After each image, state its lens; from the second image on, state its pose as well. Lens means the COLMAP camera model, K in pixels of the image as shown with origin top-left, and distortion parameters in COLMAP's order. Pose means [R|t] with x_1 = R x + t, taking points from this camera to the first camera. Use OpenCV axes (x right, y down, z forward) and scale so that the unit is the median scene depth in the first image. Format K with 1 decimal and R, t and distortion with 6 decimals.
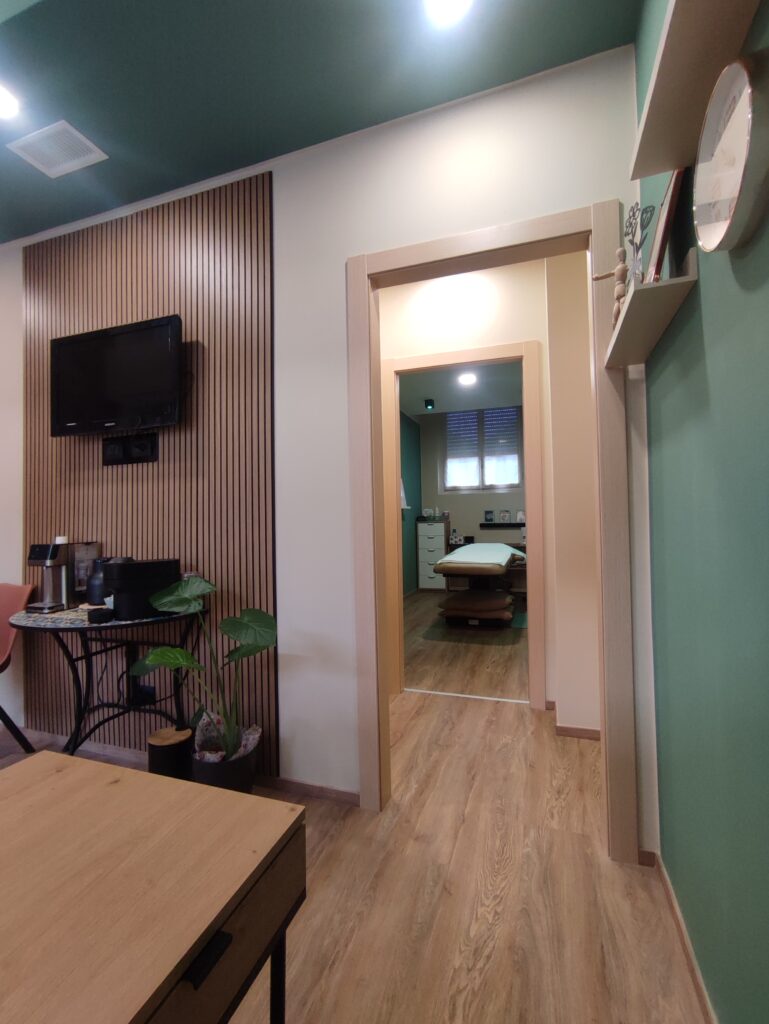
lens RADIAL K [[463.7, 0, 381.7], [0, 463.7, 514.8], [0, 0, 1]] dist [-0.023915, 0.011364]
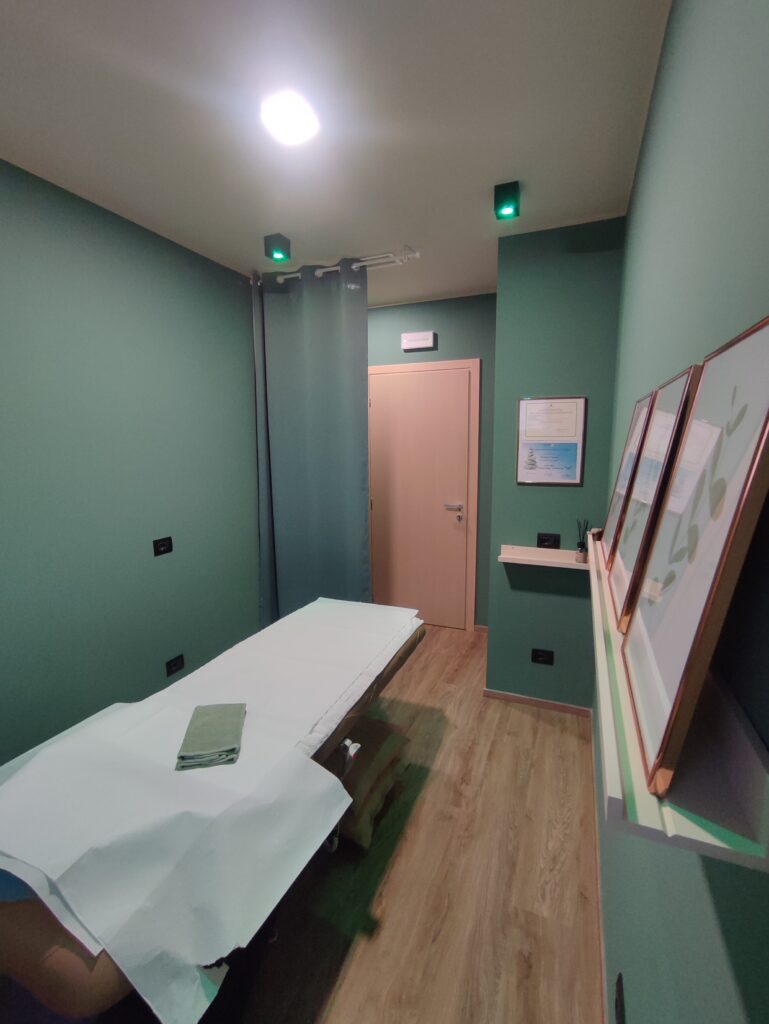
lens RADIAL K [[463.7, 0, 380.6], [0, 463.7, 503.9], [0, 0, 1]] dist [-0.023915, 0.011364]
pose [[-0.997578, 0.013309, 0.068277, 0.081783], [0.021442, 0.992567, 0.119796, -0.055097], [-0.066175, 0.120969, -0.990448, 0.986606]]
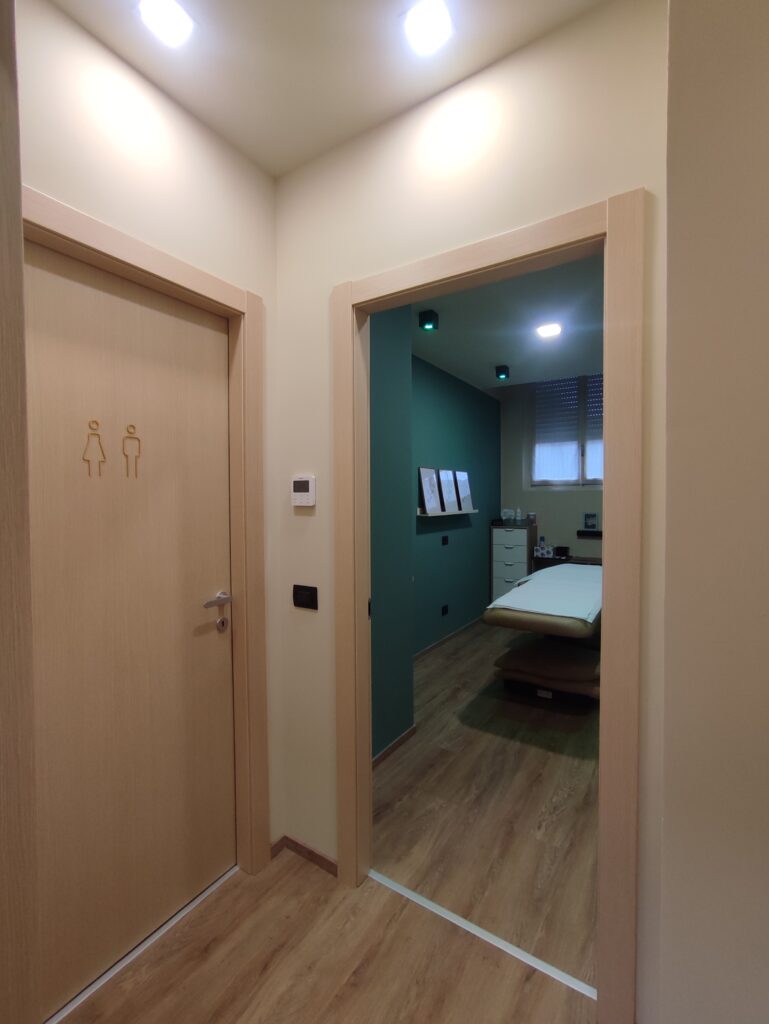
lens RADIAL K [[463.7, 0, 388.4], [0, 463.7, 511.3], [0, 0, 1]] dist [-0.023915, 0.011364]
pose [[0.974316, 0.020791, -0.224223, 0.082893], [-0.012152, 0.999132, 0.039840, -0.039729], [0.224857, -0.036092, 0.973723, 0.207114]]
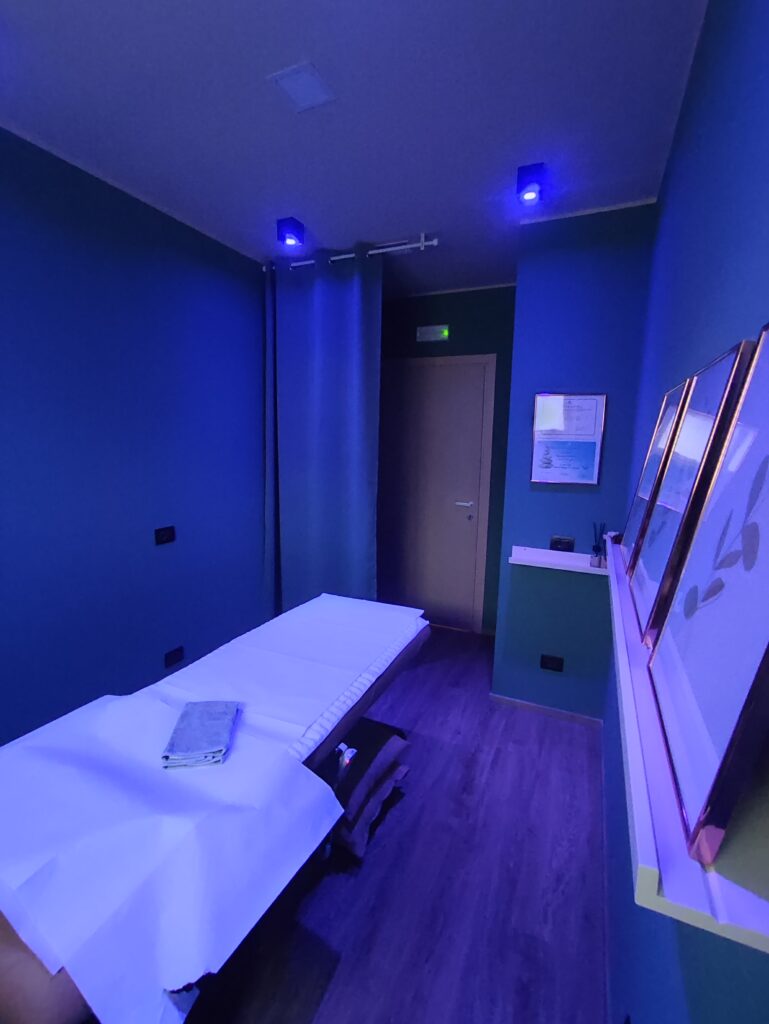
lens RADIAL K [[463.7, 0, 380.0], [0, 463.7, 503.9], [0, 0, 1]] dist [-0.023915, 0.011364]
pose [[-0.995285, -0.018083, 0.095289, 0.079386], [-0.006181, 0.992294, 0.123748, -0.051672], [-0.096793, 0.122576, -0.987728, 0.975113]]
